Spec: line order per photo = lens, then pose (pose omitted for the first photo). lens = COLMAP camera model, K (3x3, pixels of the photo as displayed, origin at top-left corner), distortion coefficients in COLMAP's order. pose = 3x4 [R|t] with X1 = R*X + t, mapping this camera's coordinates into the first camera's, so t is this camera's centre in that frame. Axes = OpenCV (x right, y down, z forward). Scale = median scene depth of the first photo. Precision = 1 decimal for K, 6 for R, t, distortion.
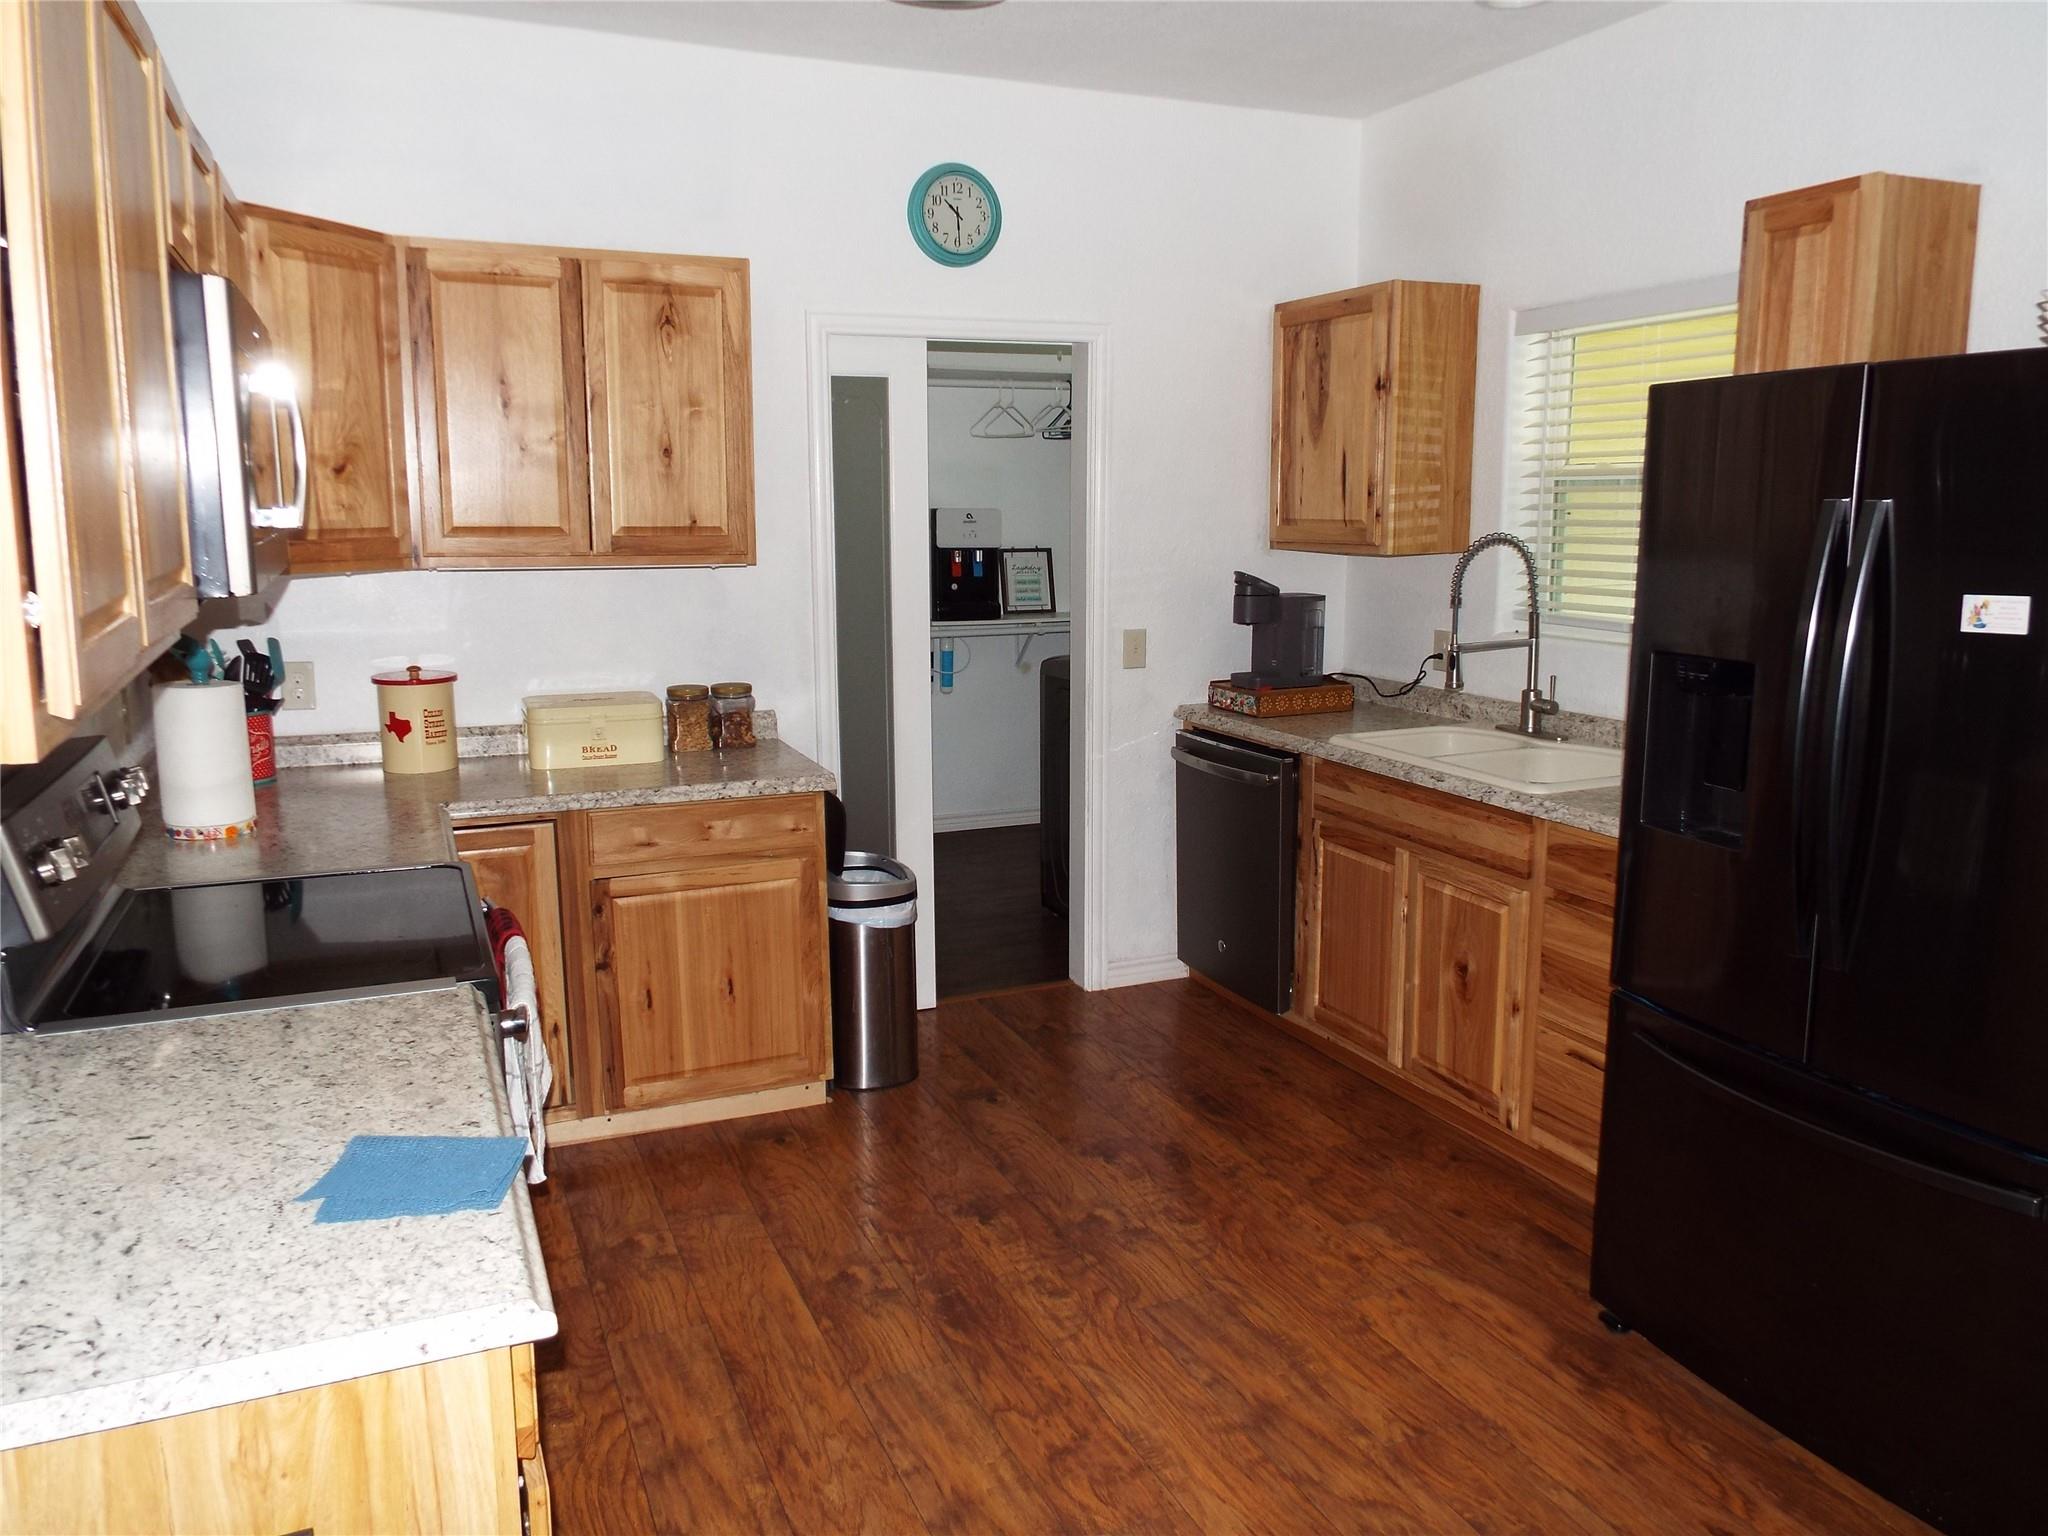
lens RADIAL K [[1508.8, 0, 1021.2], [0, 1508.8, 756.7], [0, 0, 1]] dist [-0.020876, 0.026999]
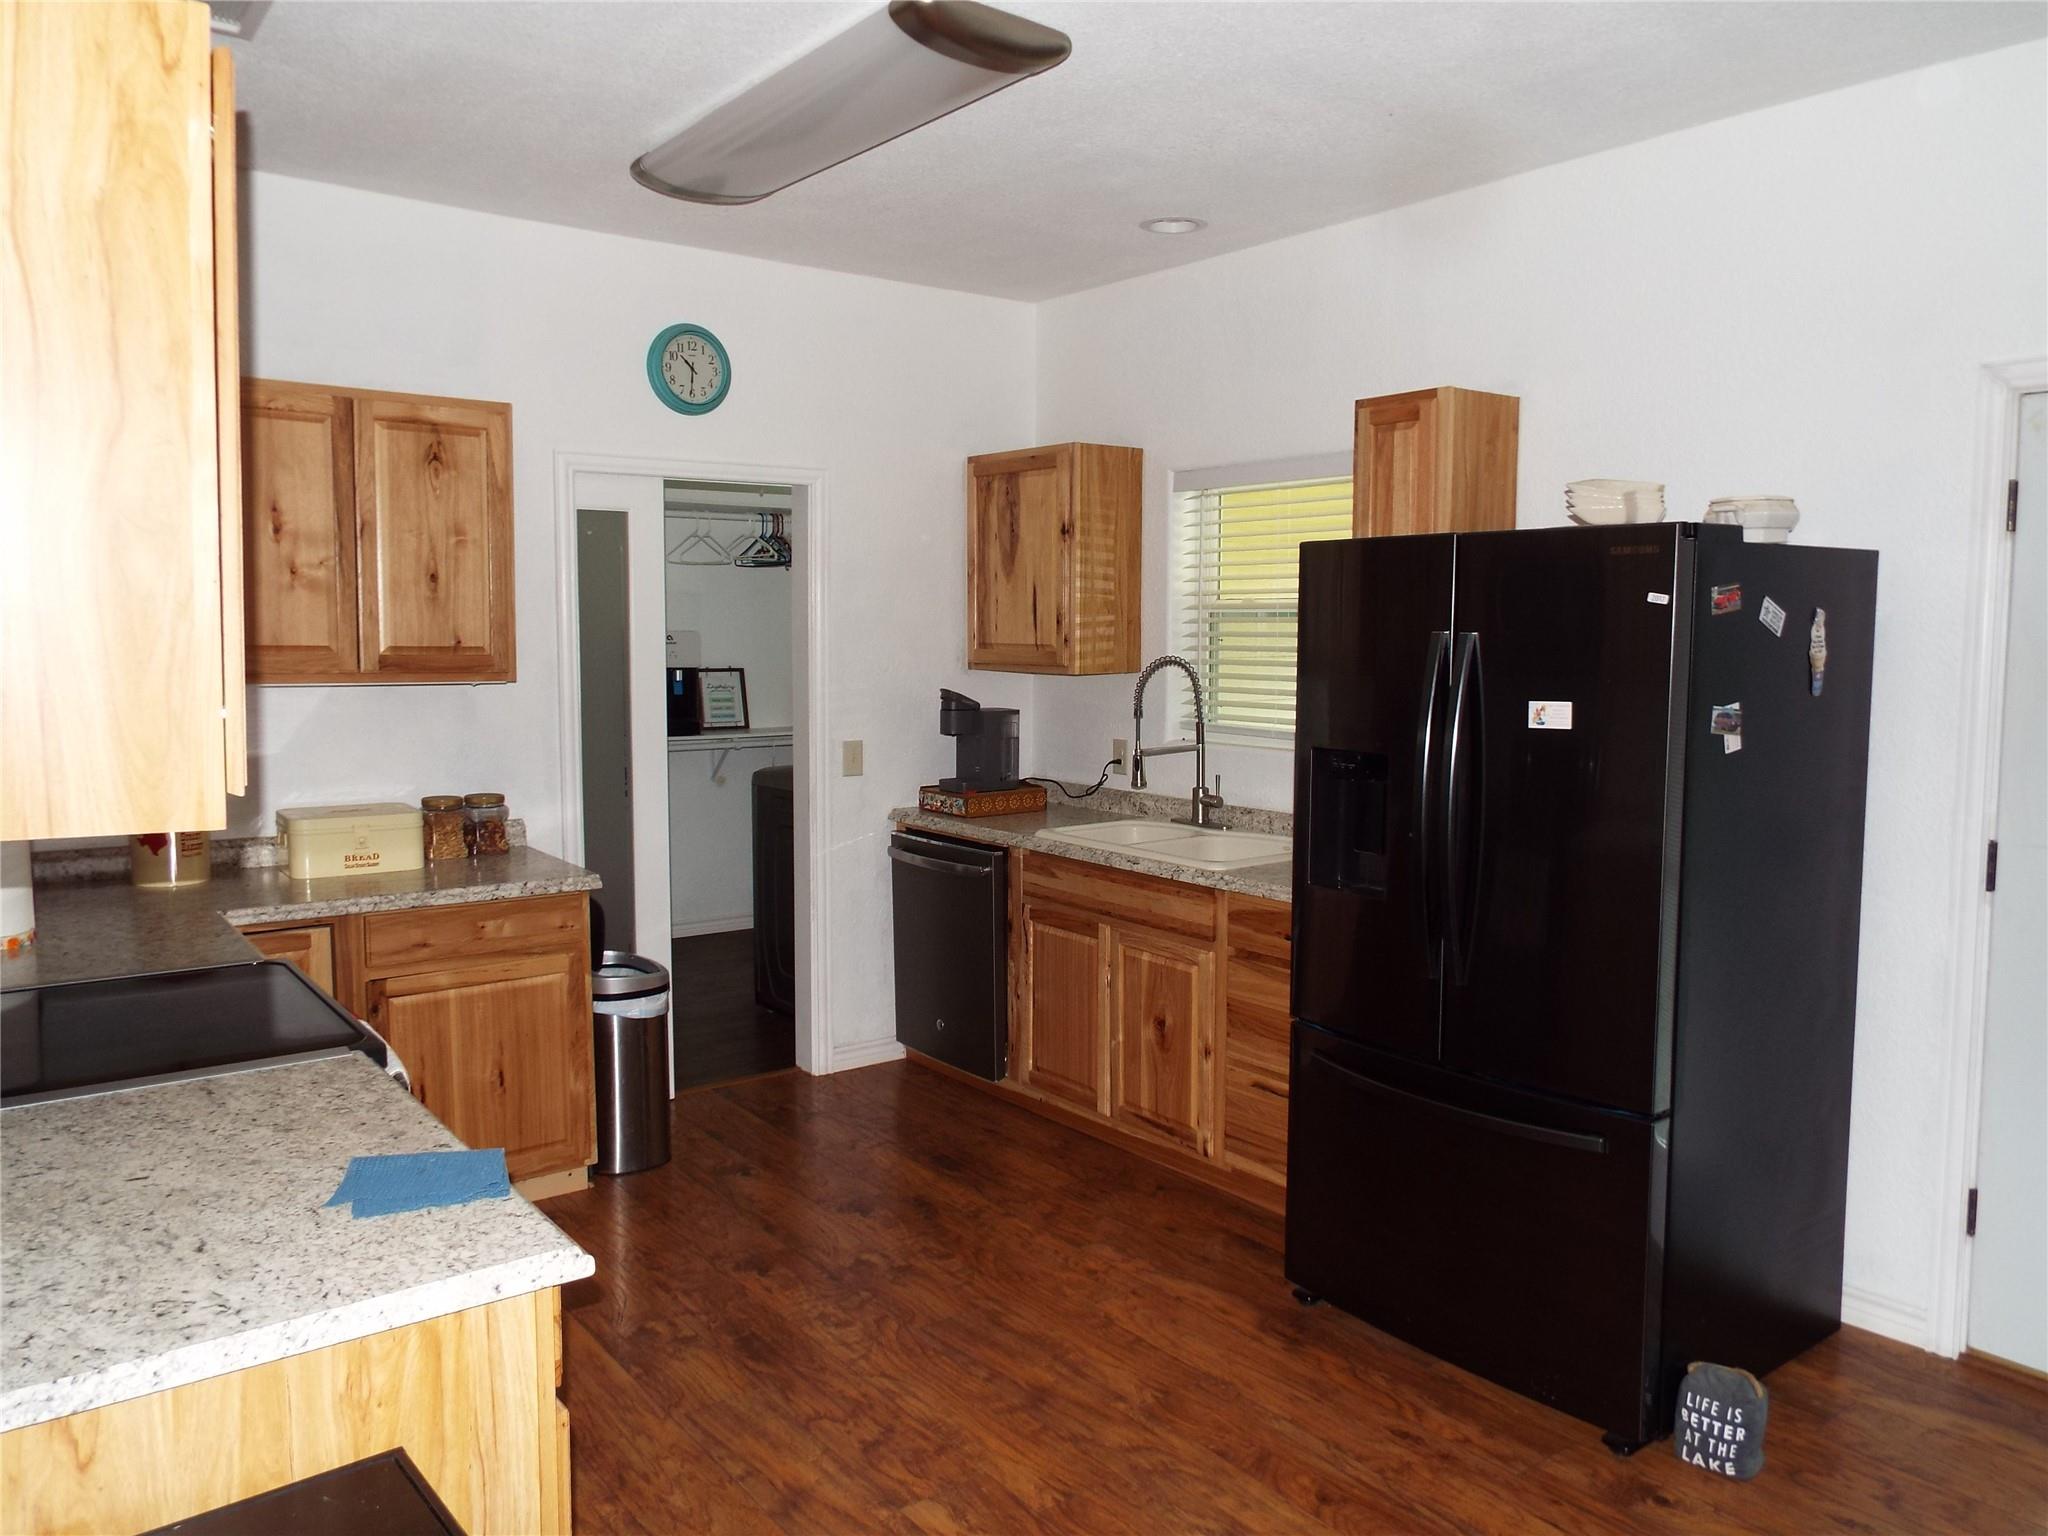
lens RADIAL K [[1508.8, 0, 1028.1], [0, 1508.8, 750.6], [0, 0, 1]] dist [-0.020876, 0.026999]
pose [[0.969375, -0.010513, 0.245359, -0.093806], [0.030985, 0.996335, -0.079723, 0.019355], [-0.243622, 0.084884, 0.966149, -0.130023]]
